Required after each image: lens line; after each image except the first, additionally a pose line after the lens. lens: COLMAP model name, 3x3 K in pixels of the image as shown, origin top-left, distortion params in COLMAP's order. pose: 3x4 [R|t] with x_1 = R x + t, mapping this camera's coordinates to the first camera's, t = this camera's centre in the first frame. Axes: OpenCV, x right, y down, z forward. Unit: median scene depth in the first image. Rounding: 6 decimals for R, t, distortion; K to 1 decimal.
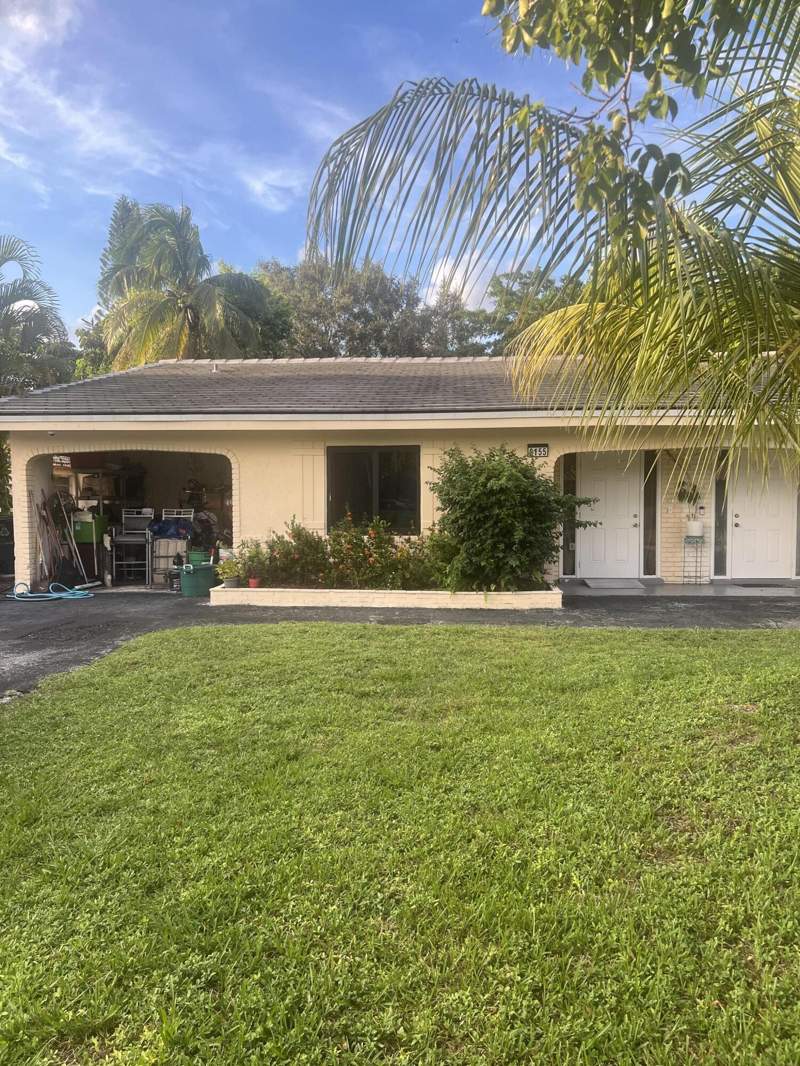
lens RADIAL K [[801.0, 0, 397.8], [0, 801.0, 531.4], [0, 0, 1]] dist [0.041916, -0.054409]
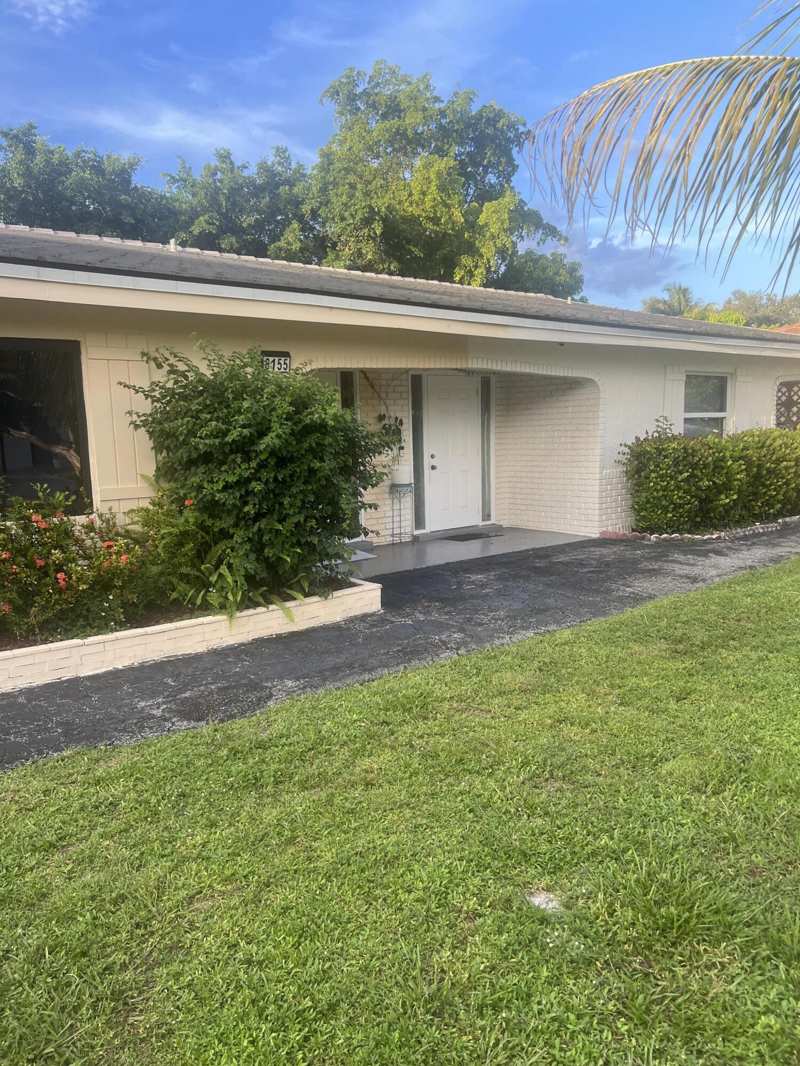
lens RADIAL K [[801.0, 0, 402.6], [0, 801.0, 536.3], [0, 0, 1]] dist [0.041916, -0.054409]
pose [[0.717941, -0.105272, 0.688098, -0.198265], [0.049239, 0.993703, 0.100652, -0.024471], [-0.694360, -0.038381, 0.718603, 0.479443]]
